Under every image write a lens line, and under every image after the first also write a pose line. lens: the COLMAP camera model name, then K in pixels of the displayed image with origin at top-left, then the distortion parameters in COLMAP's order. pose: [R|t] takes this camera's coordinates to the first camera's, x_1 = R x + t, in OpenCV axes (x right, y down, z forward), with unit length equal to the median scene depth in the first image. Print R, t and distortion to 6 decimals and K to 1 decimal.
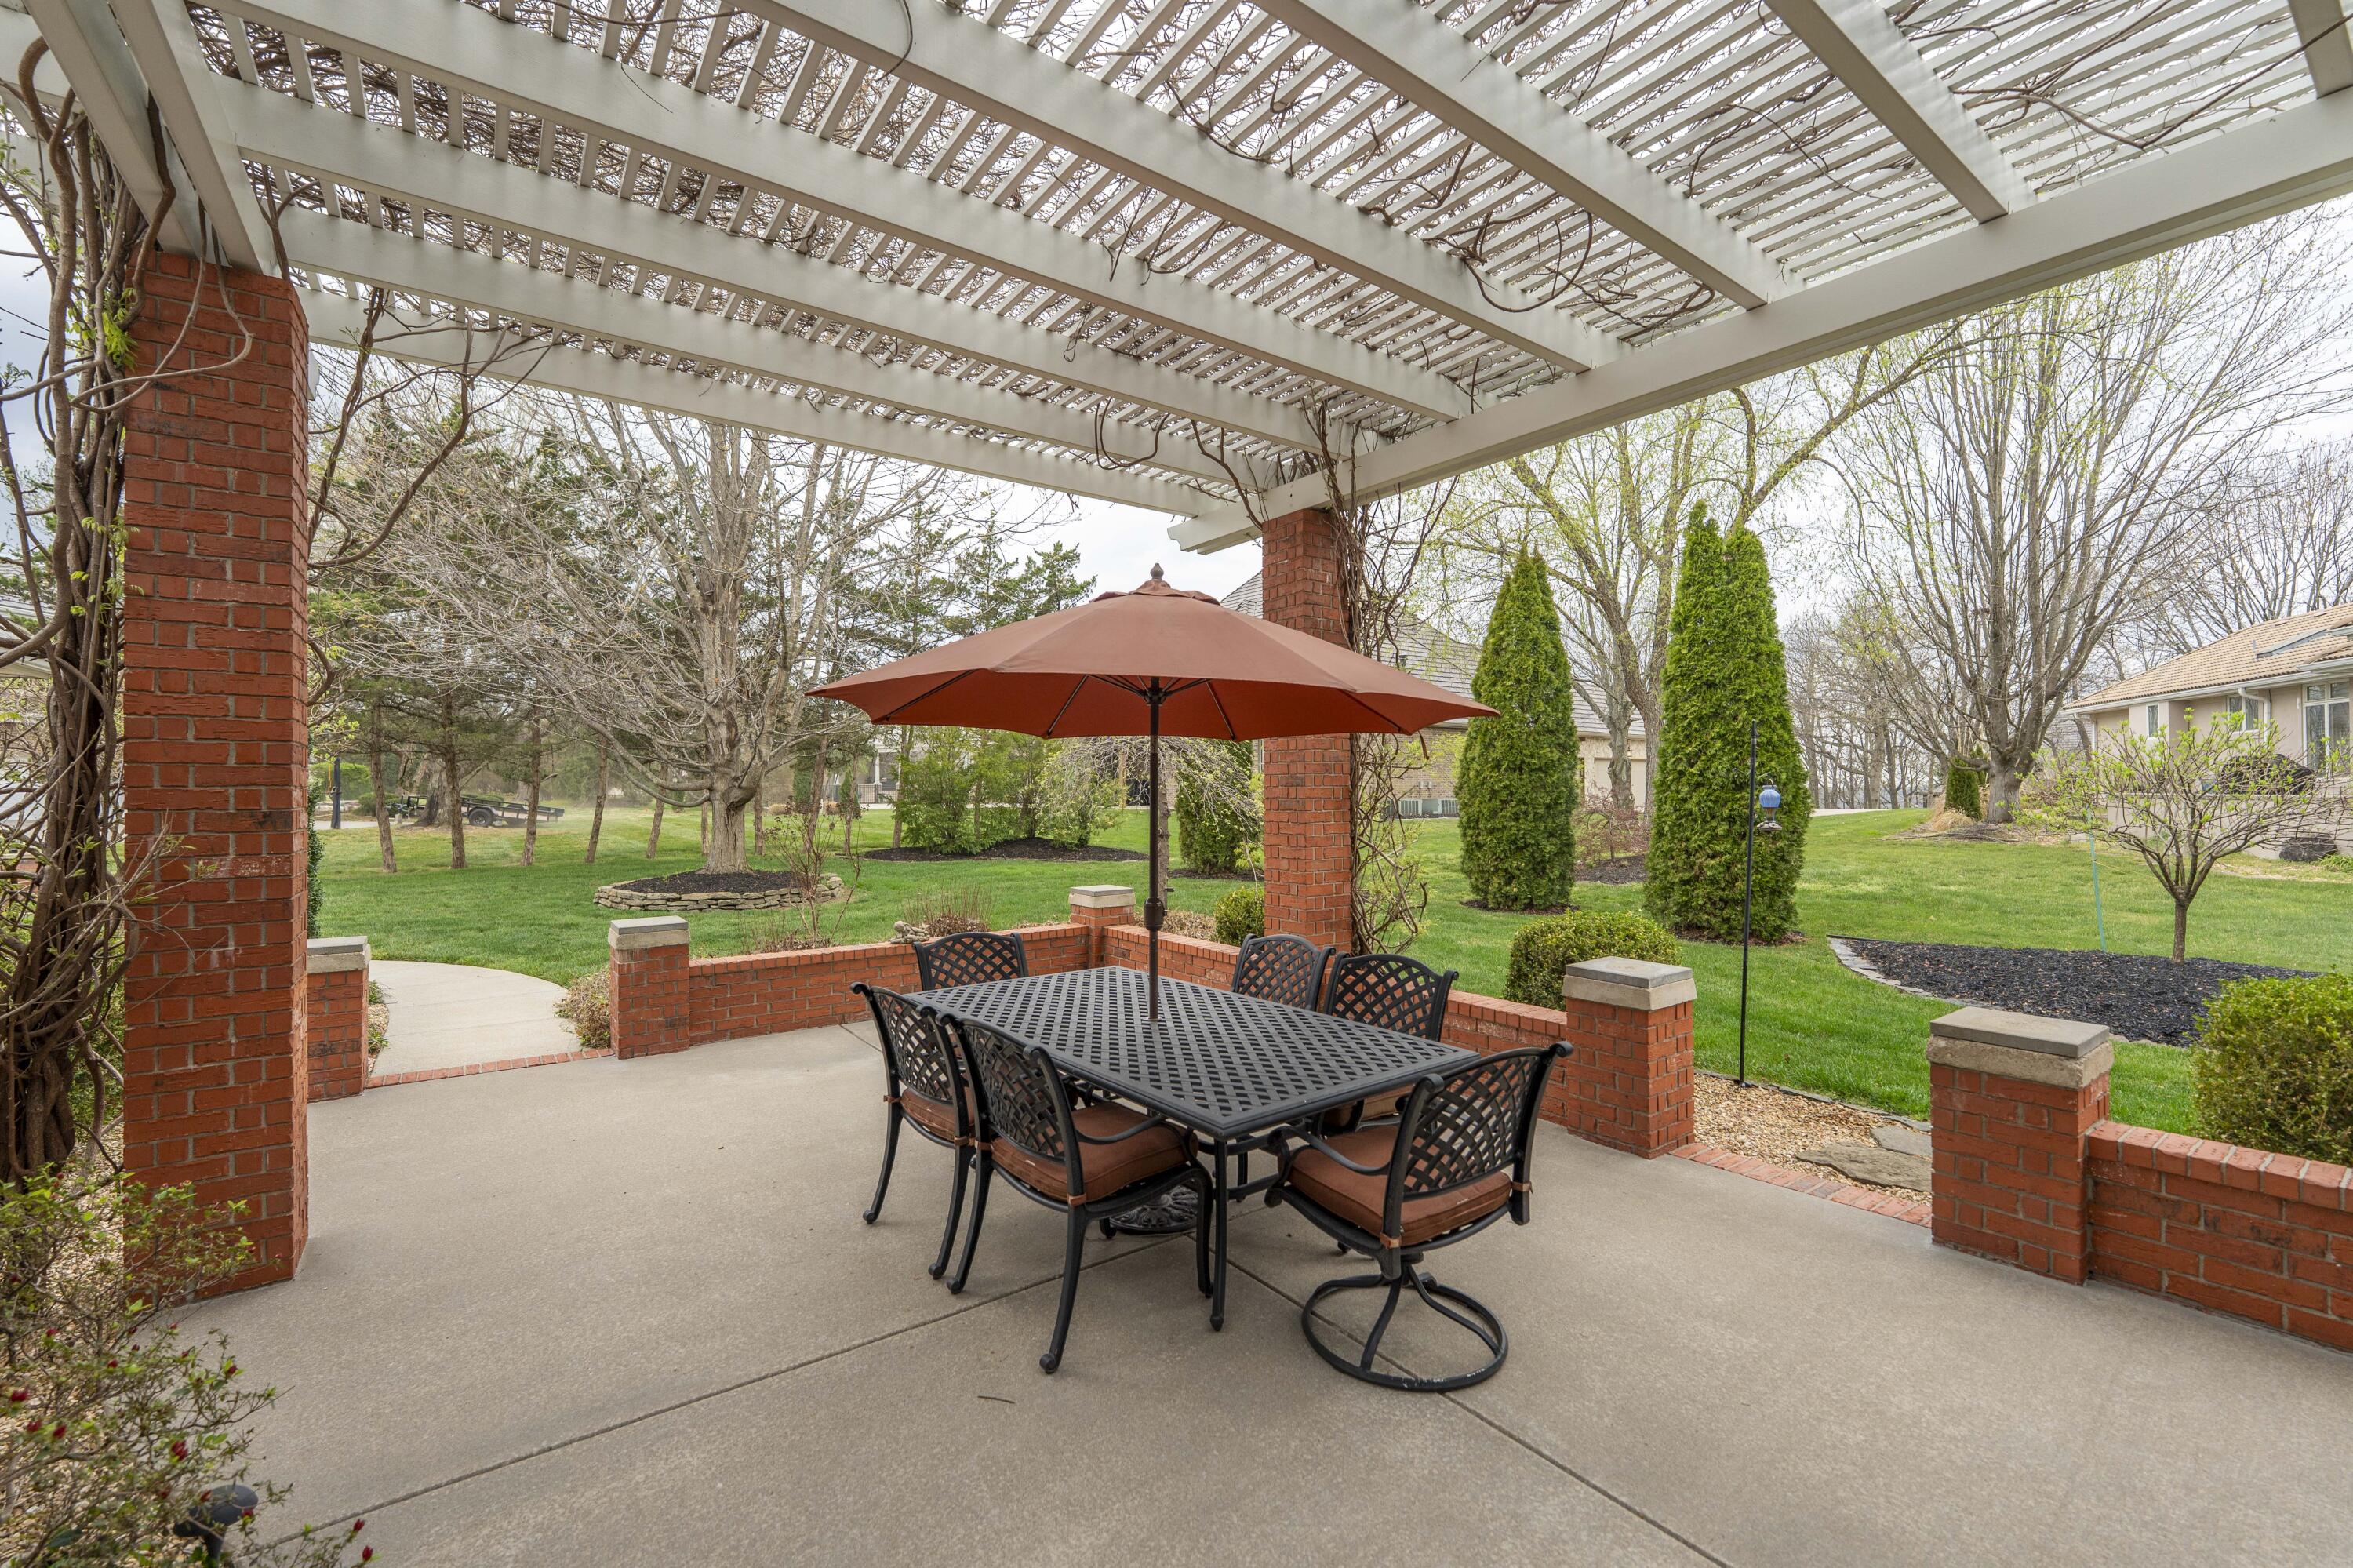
lens RADIAL K [[964.6, 0, 1180.4], [0, 964.6, 784.6], [0, 0, 1]] dist [-0.001051, -0.000178]
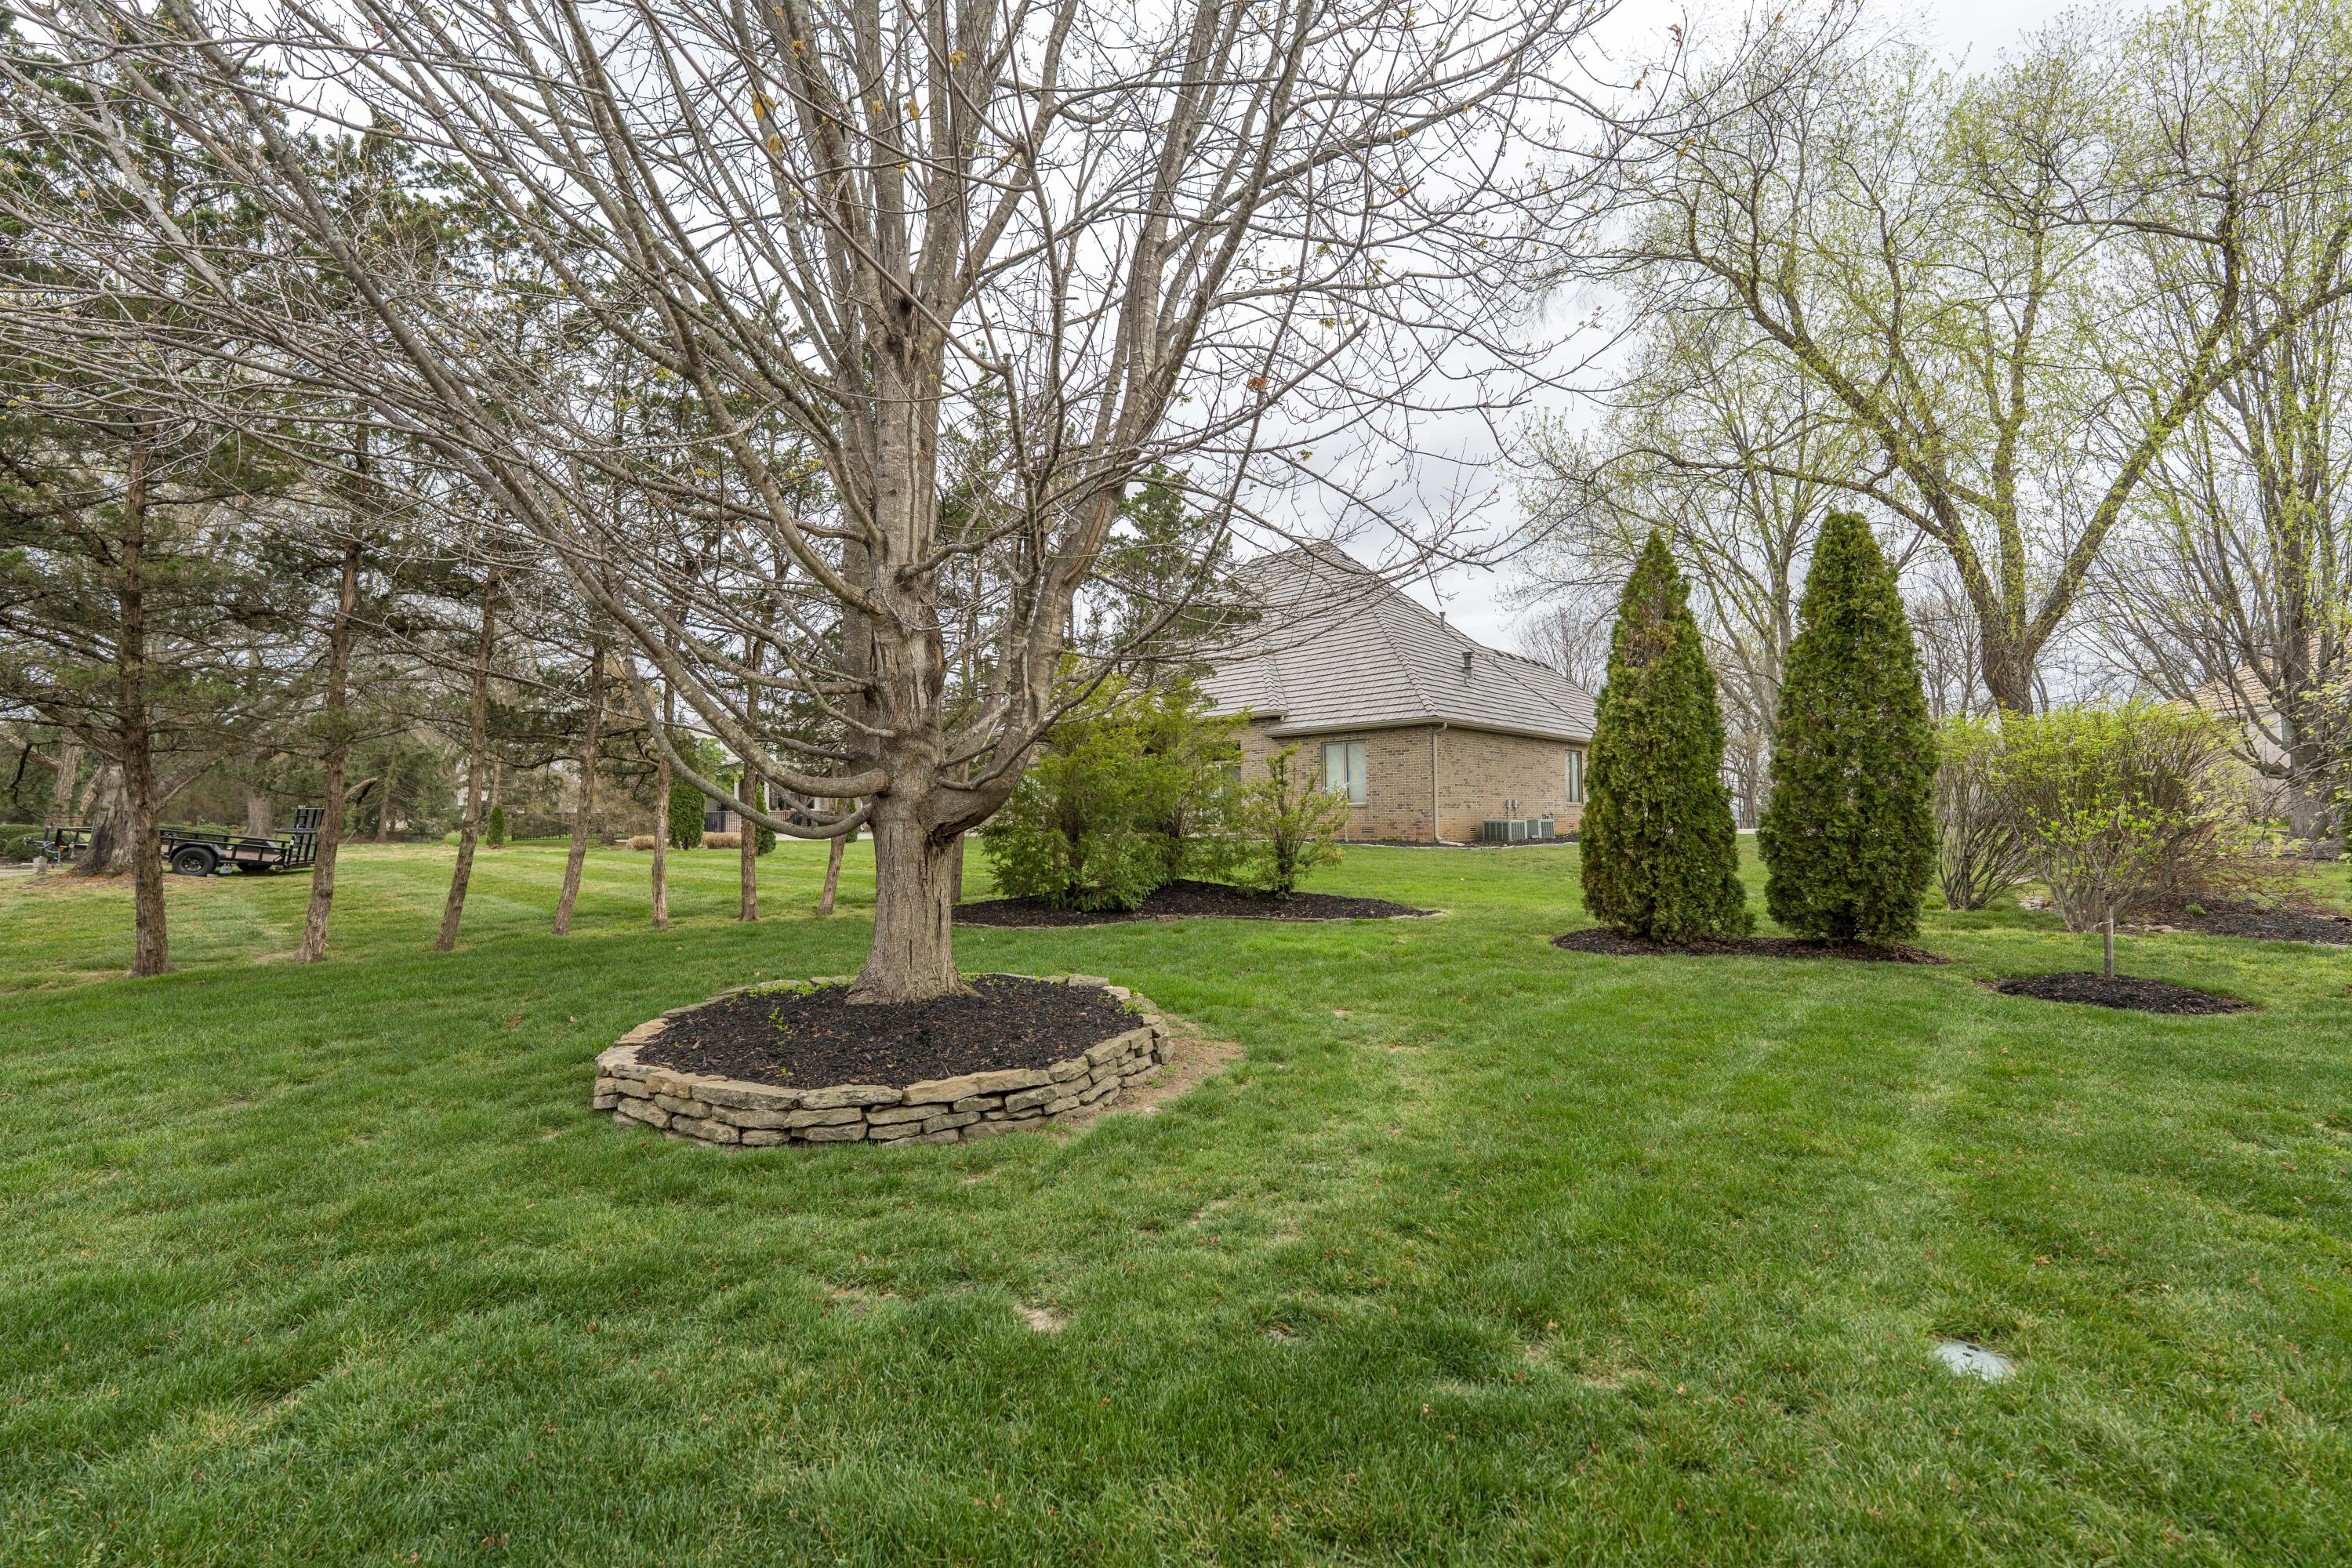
lens RADIAL K [[940.6, 0, 1176.0], [0, 940.6, 784.0], [0, 0, 1]] dist [-0.000583, -0.000139]
pose [[0.982976, 0.000479, 0.183735, -0.403915], [0.005470, 0.999477, -0.031870, 0.013295], [-0.183654, 0.032332, 0.982459, 0.538465]]
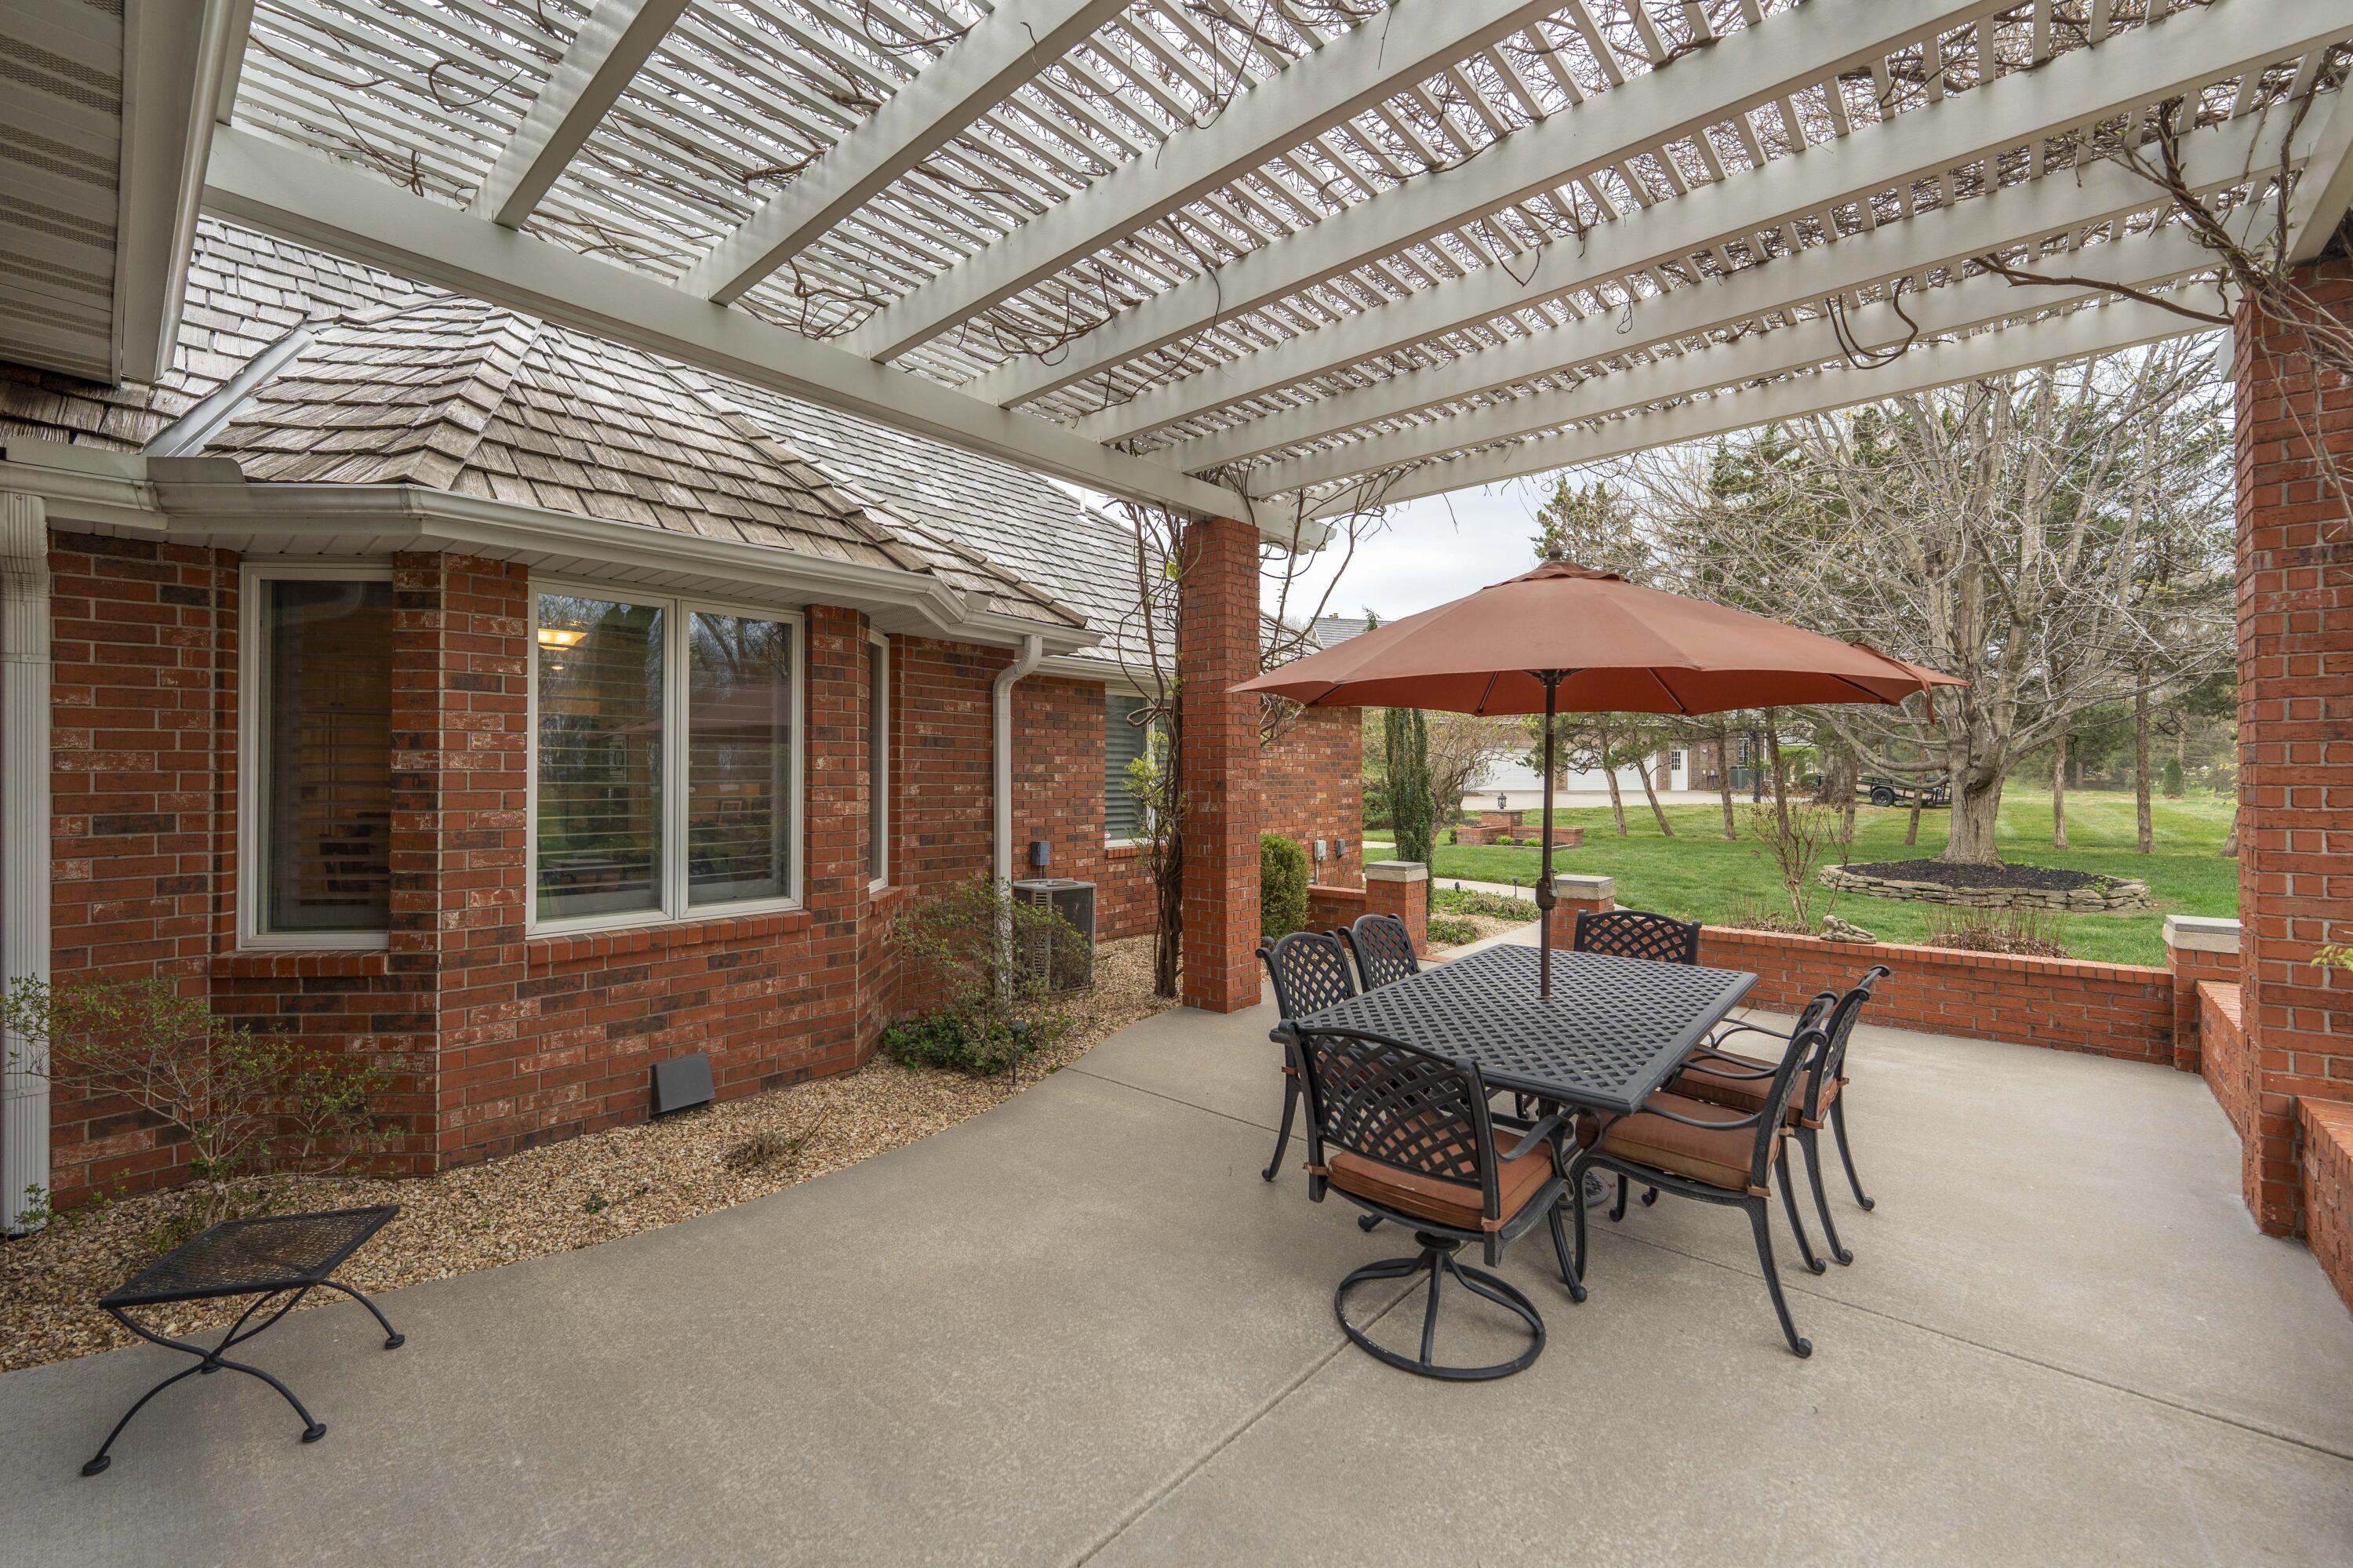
lens RADIAL K [[964.6, 0, 1180.4], [0, 964.6, 784.6], [0, 0, 1]] dist [-0.001051, -0.000178]
pose [[0.214524, 0.014076, -0.976617, 0.218191], [0.007191, 0.999846, 0.015991, -0.000497], [0.976692, -0.010453, 0.214390, 0.101648]]
